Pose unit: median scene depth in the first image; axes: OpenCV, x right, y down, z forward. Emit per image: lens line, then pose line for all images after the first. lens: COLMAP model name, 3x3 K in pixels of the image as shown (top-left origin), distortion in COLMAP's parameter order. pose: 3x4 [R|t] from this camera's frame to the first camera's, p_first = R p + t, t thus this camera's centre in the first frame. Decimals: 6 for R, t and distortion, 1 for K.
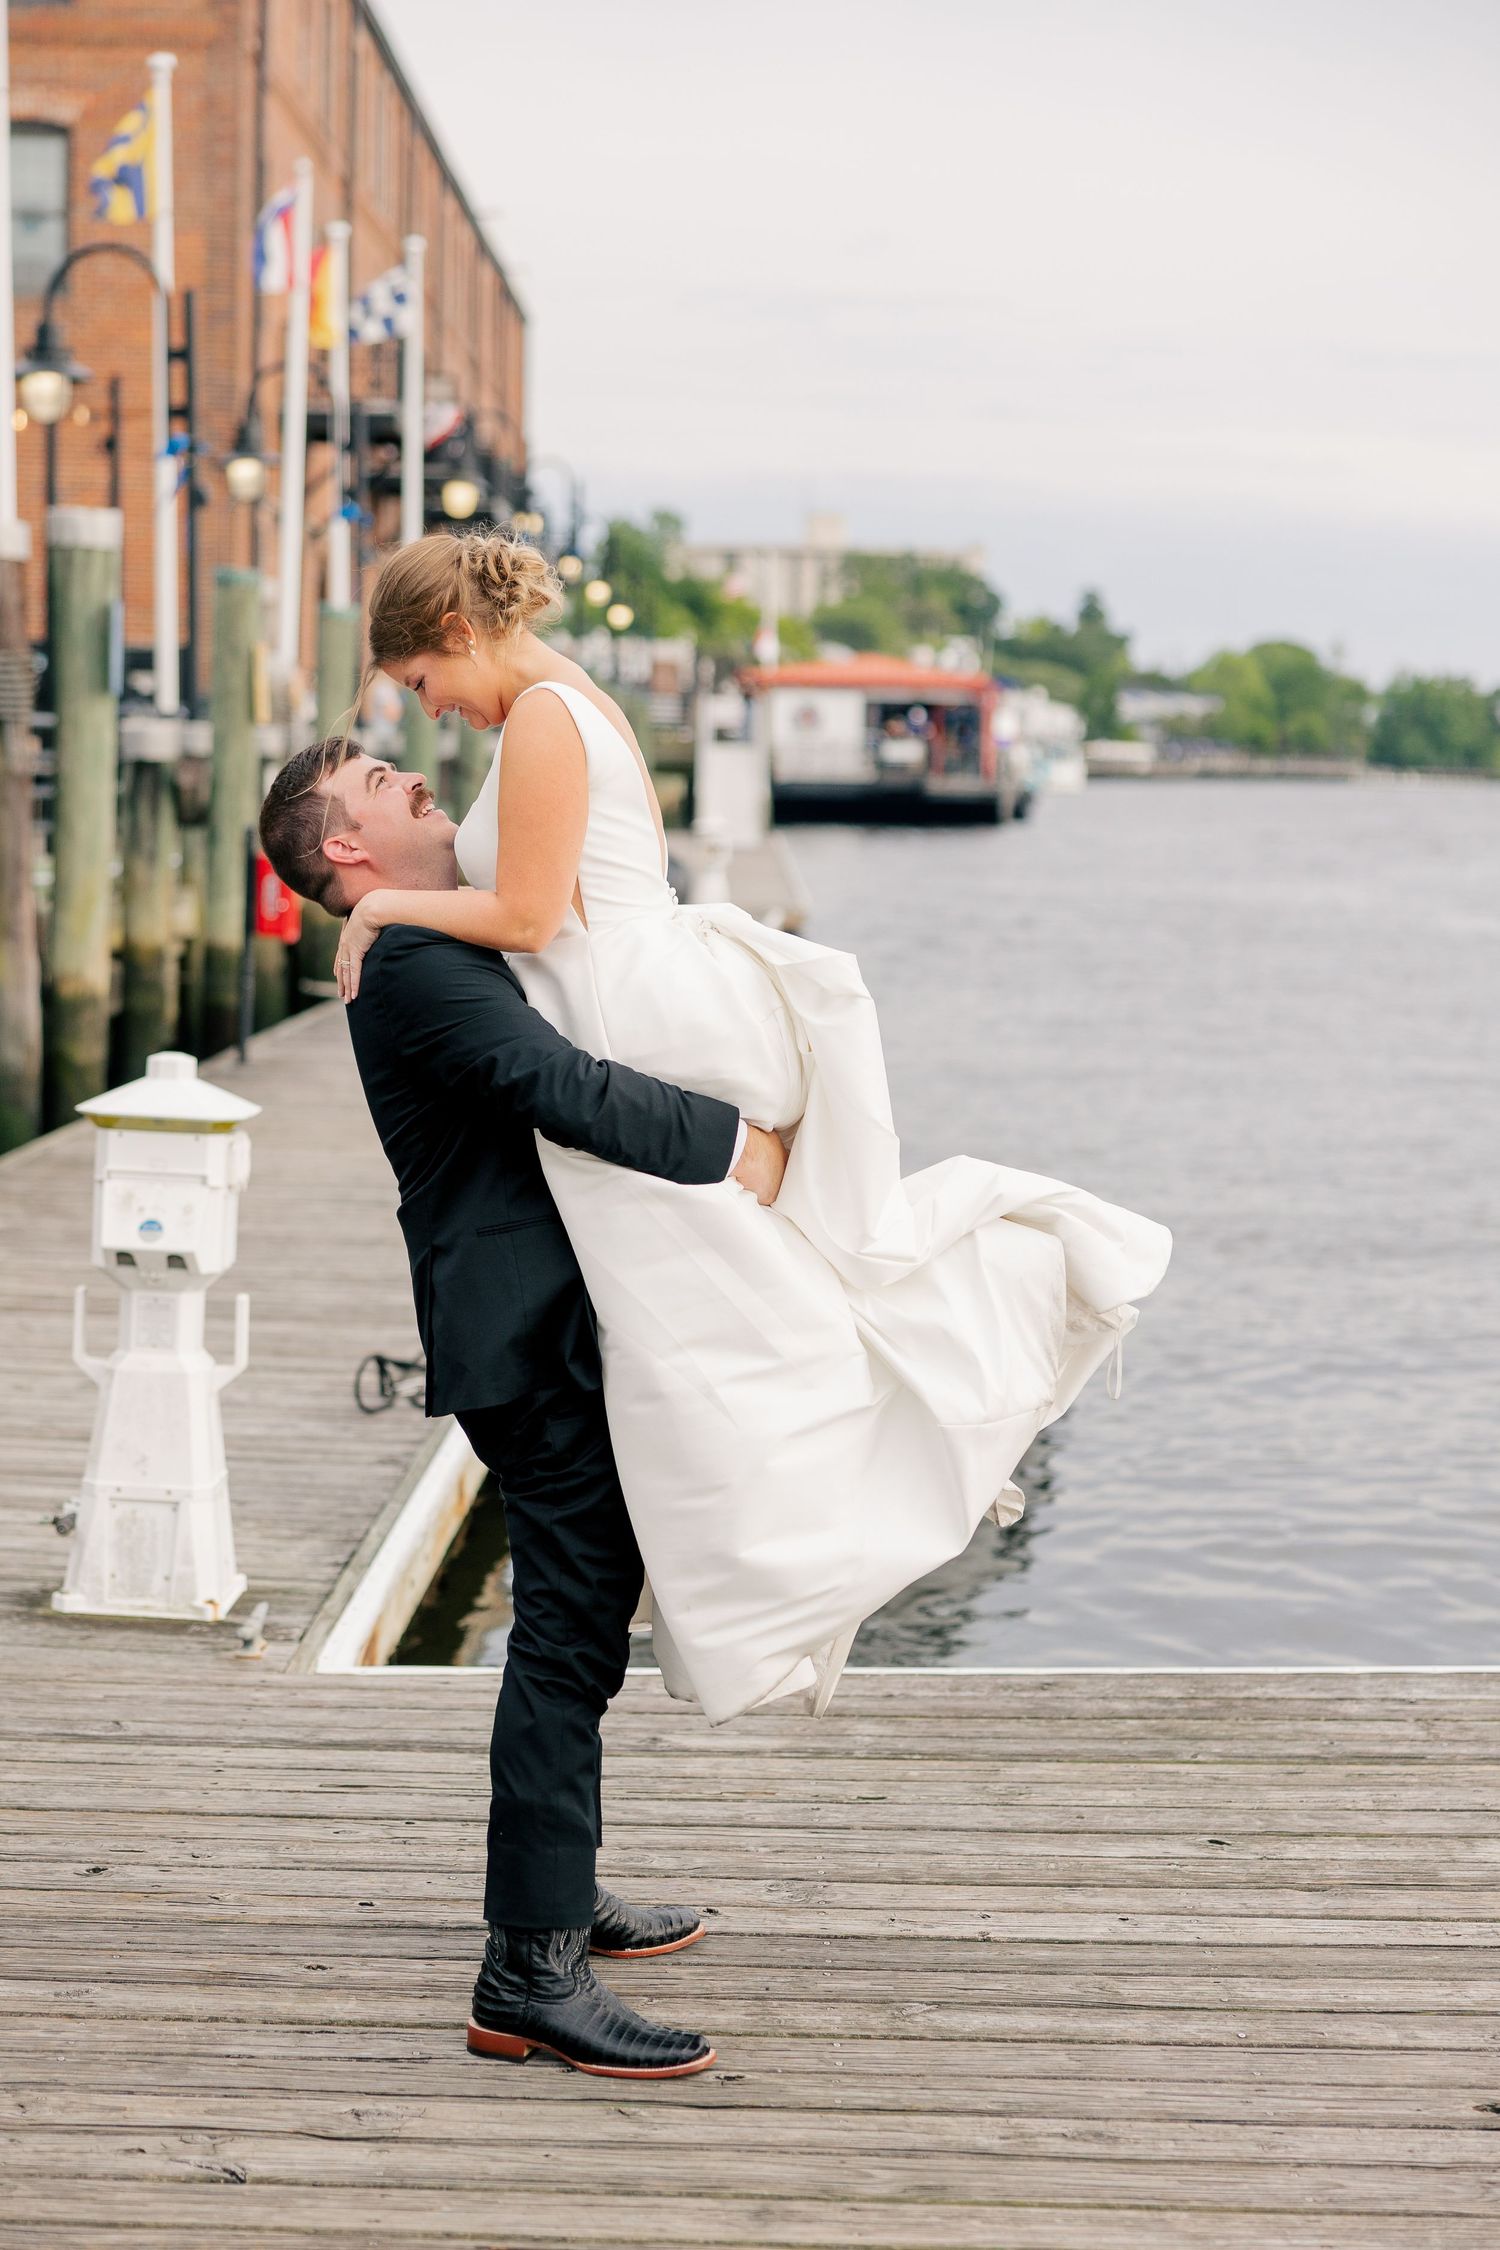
lens RADIAL K [[3926.3, 0, 737.8], [0, 3926.3, 1132.0], [0, 0, 1]] dist [0.003296, 0.000000]
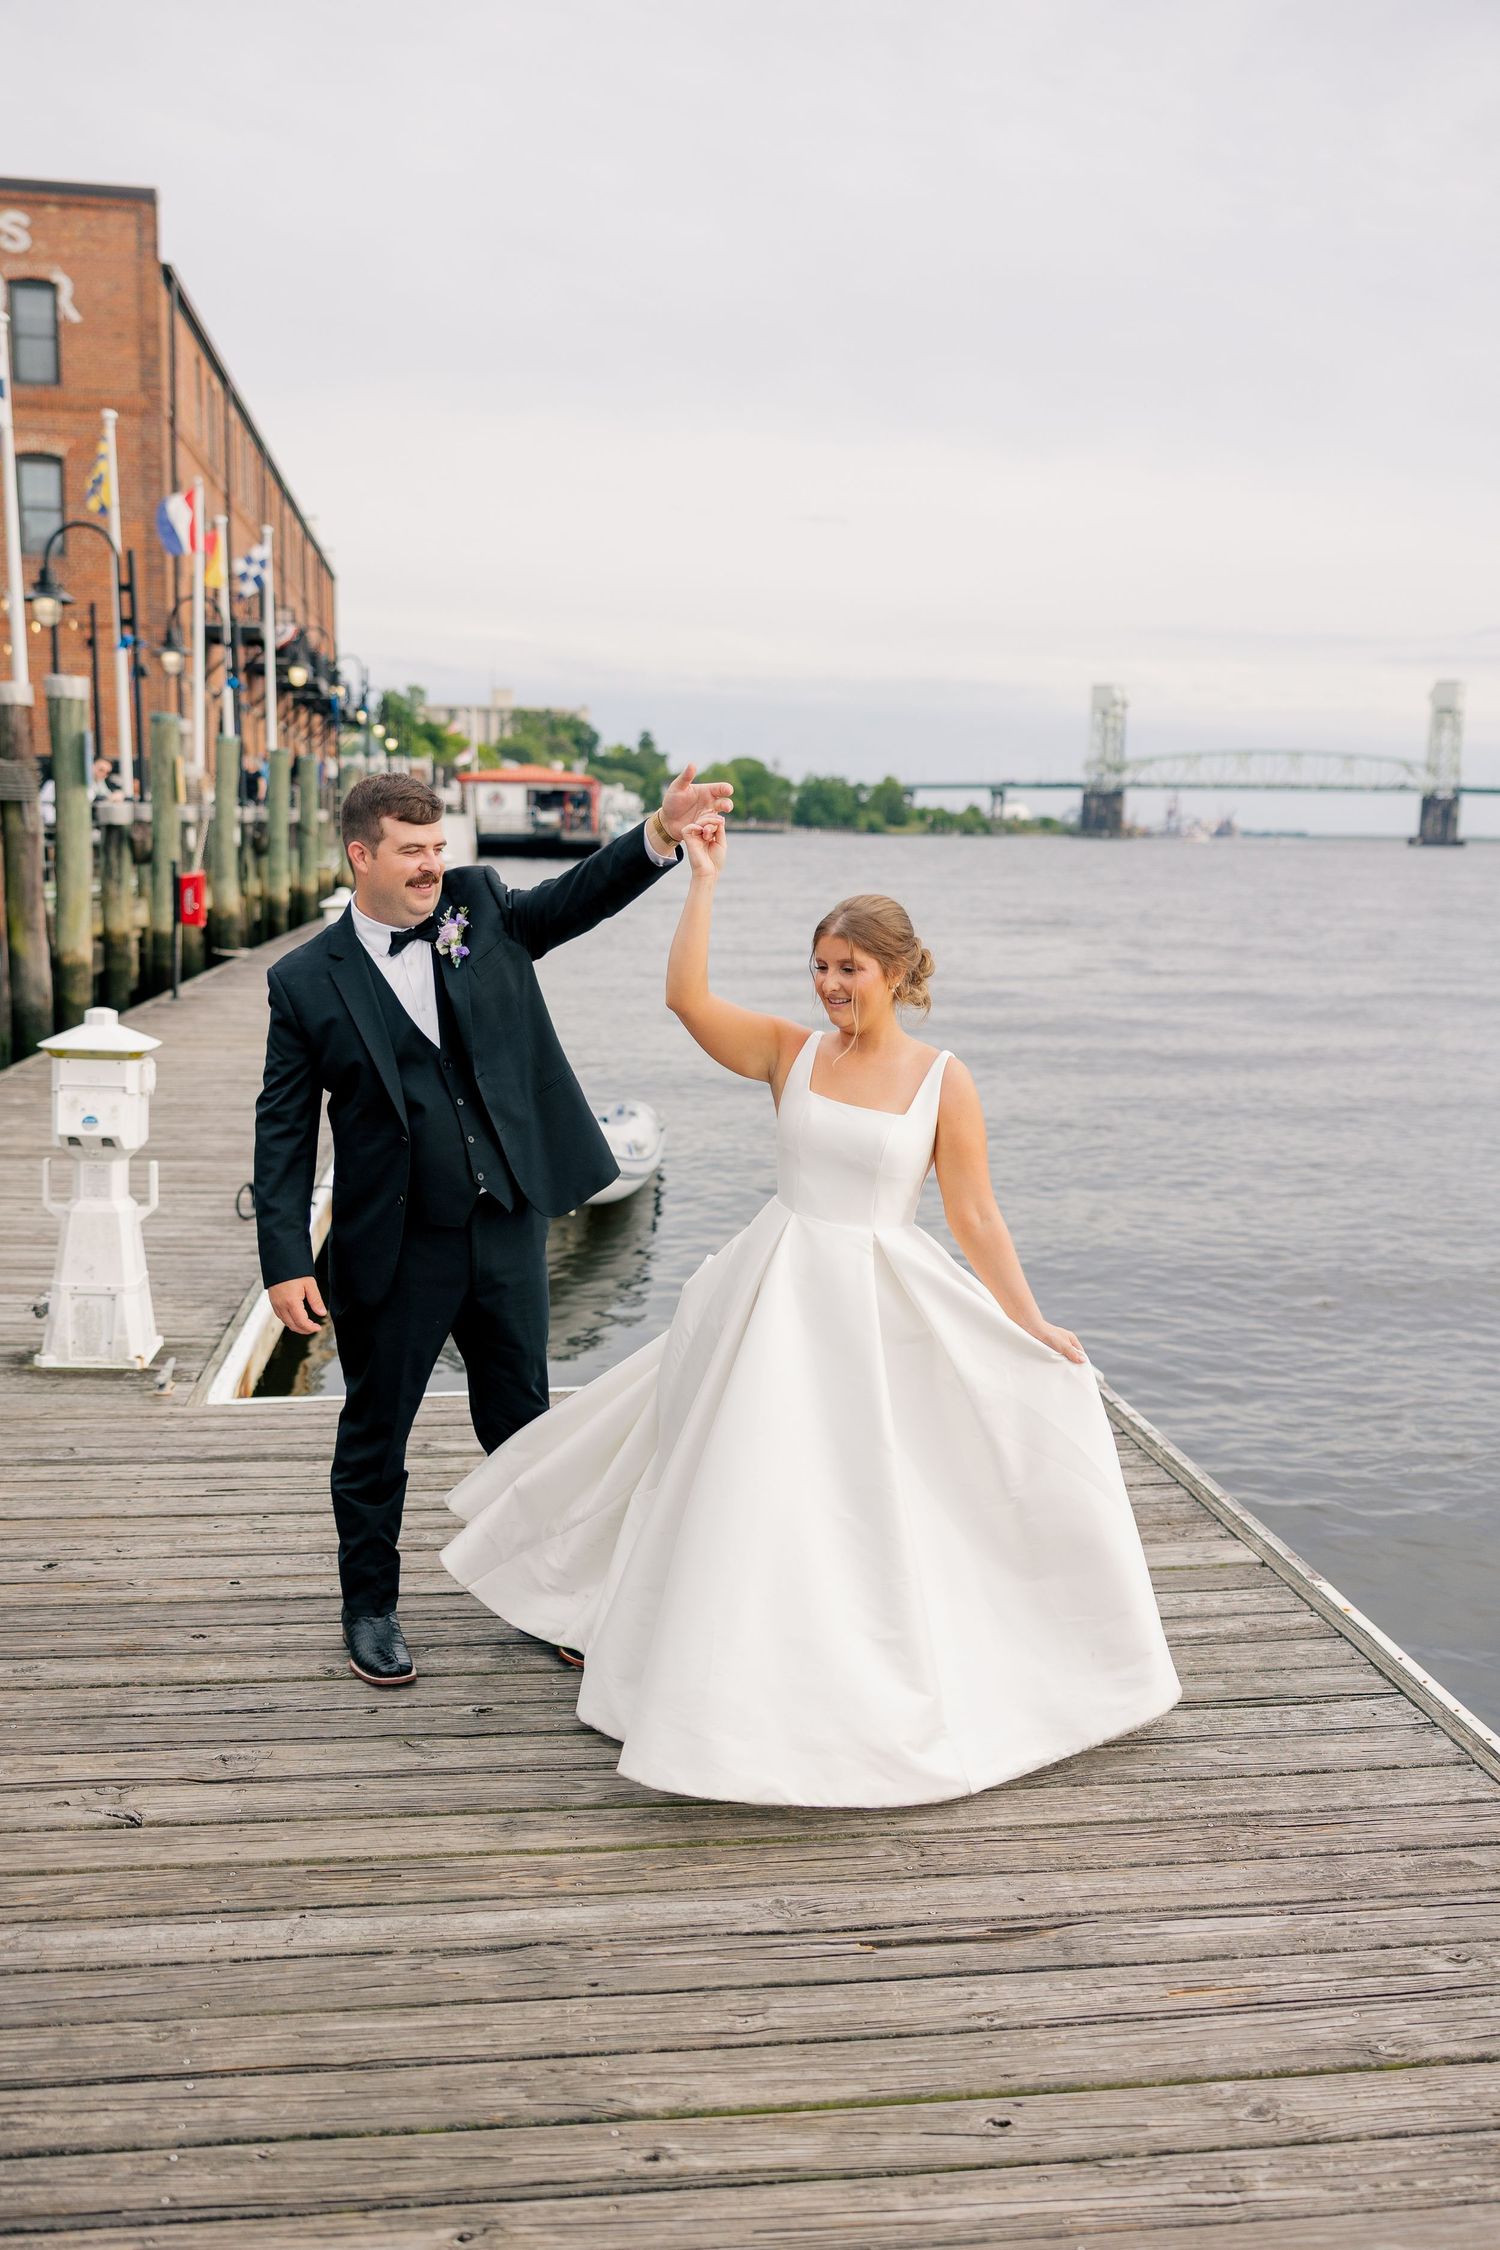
lens RADIAL K [[2067.5, 0, 784.0], [0, 2067.5, 1152.4], [0, 0, 1]] dist [-0.005005, -0.008446]
pose [[0.988100, -0.028228, 0.151199, -0.000322], [0.018506, 0.997692, 0.065325, -0.003817], [-0.152694, -0.061749, 0.986342, 0.046234]]
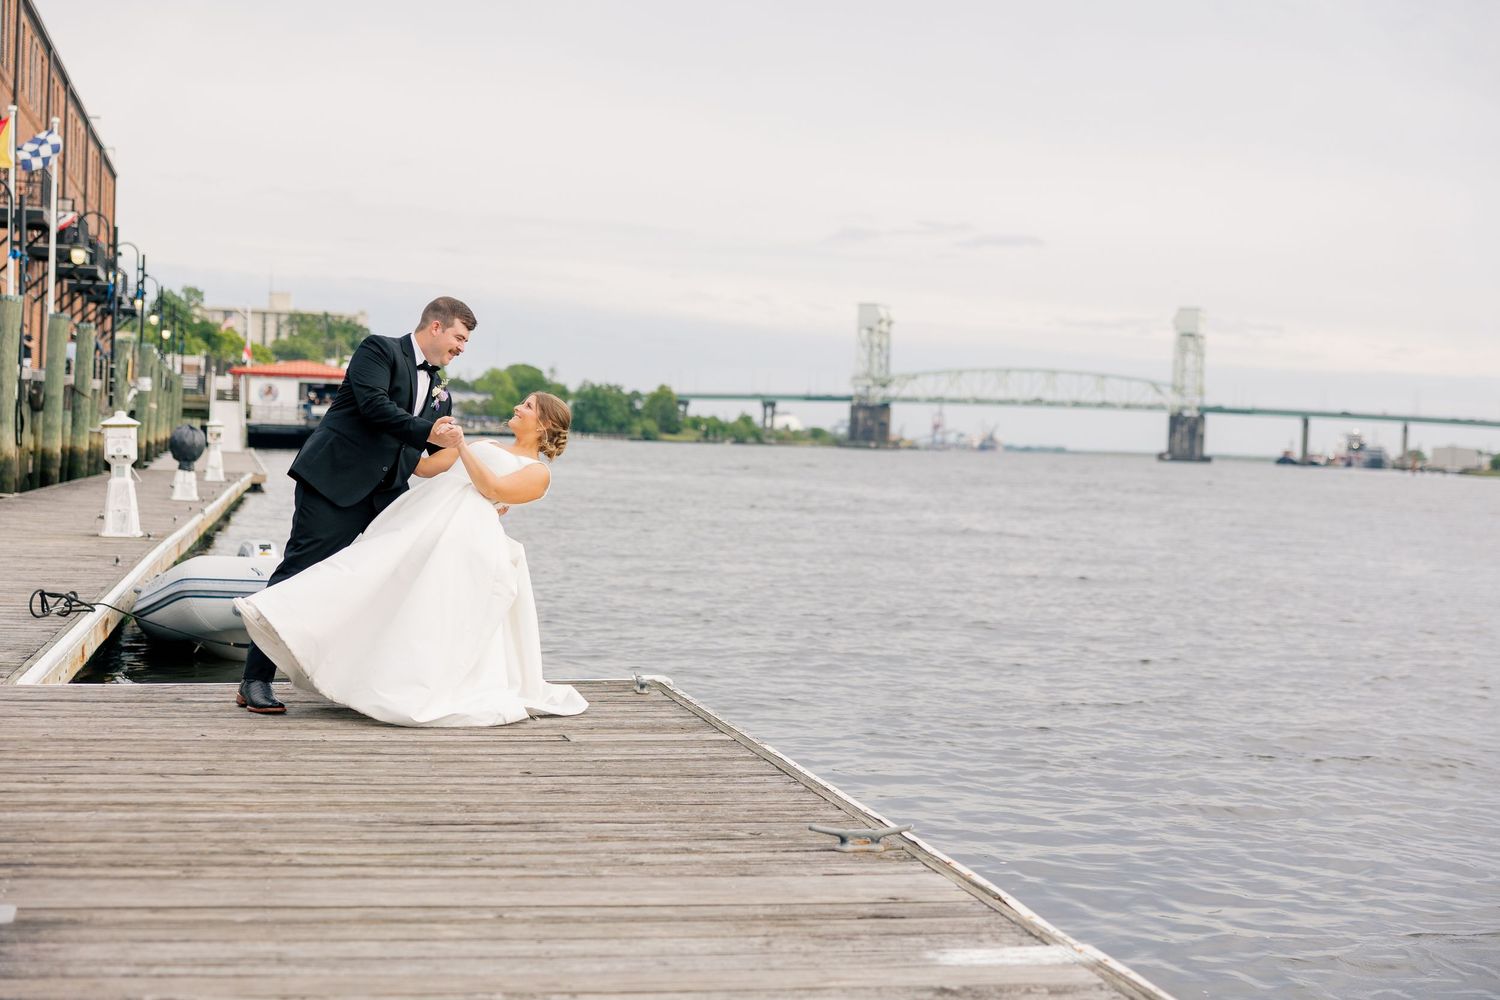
lens RADIAL K [[2048.0, 0, 798.6], [0, 2048.0, 465.3], [0, 0, 1]] dist [0.013212, 0.000000]
pose [[0.963665, 0.009133, 0.266958, 0.001822], [0.011218, 0.997150, -0.074609, 0.032586], [-0.266879, 0.074893, 0.960816, -0.067042]]
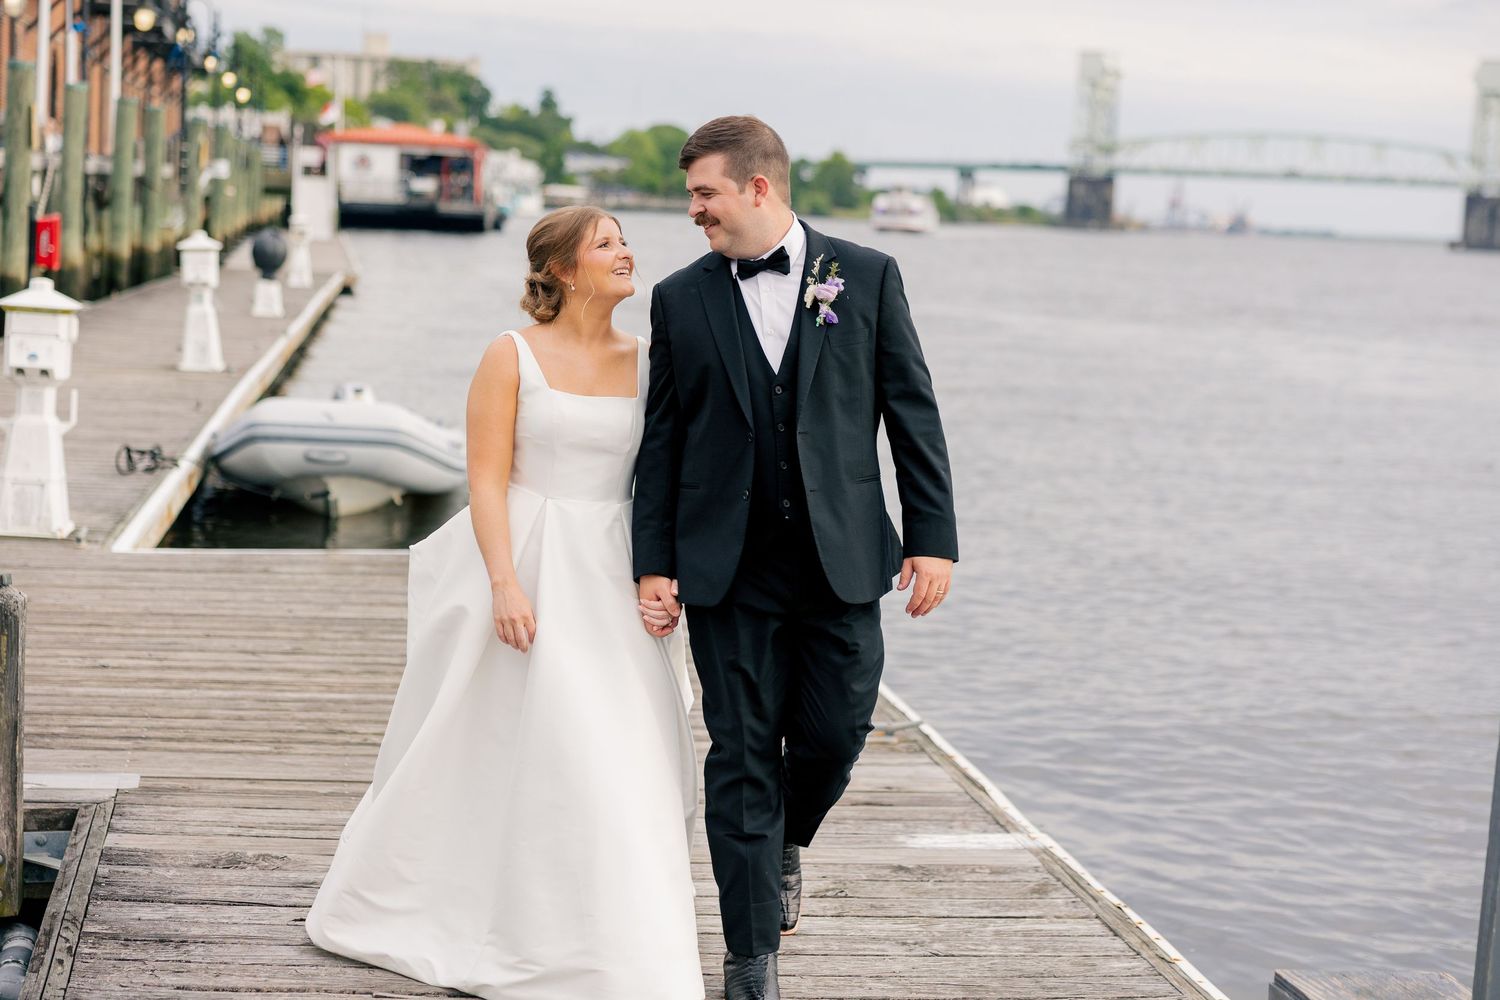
lens RADIAL K [[2493.1, 0, 804.2], [0, 2493.1, 491.0], [0, 0, 1]] dist [-0.017804, 0.000000]
pose [[0.981545, 0.001778, 0.191222, 0.002622], [-0.006126, 0.999736, 0.022146, 0.020844], [-0.191132, -0.022909, 0.981297, -0.142658]]
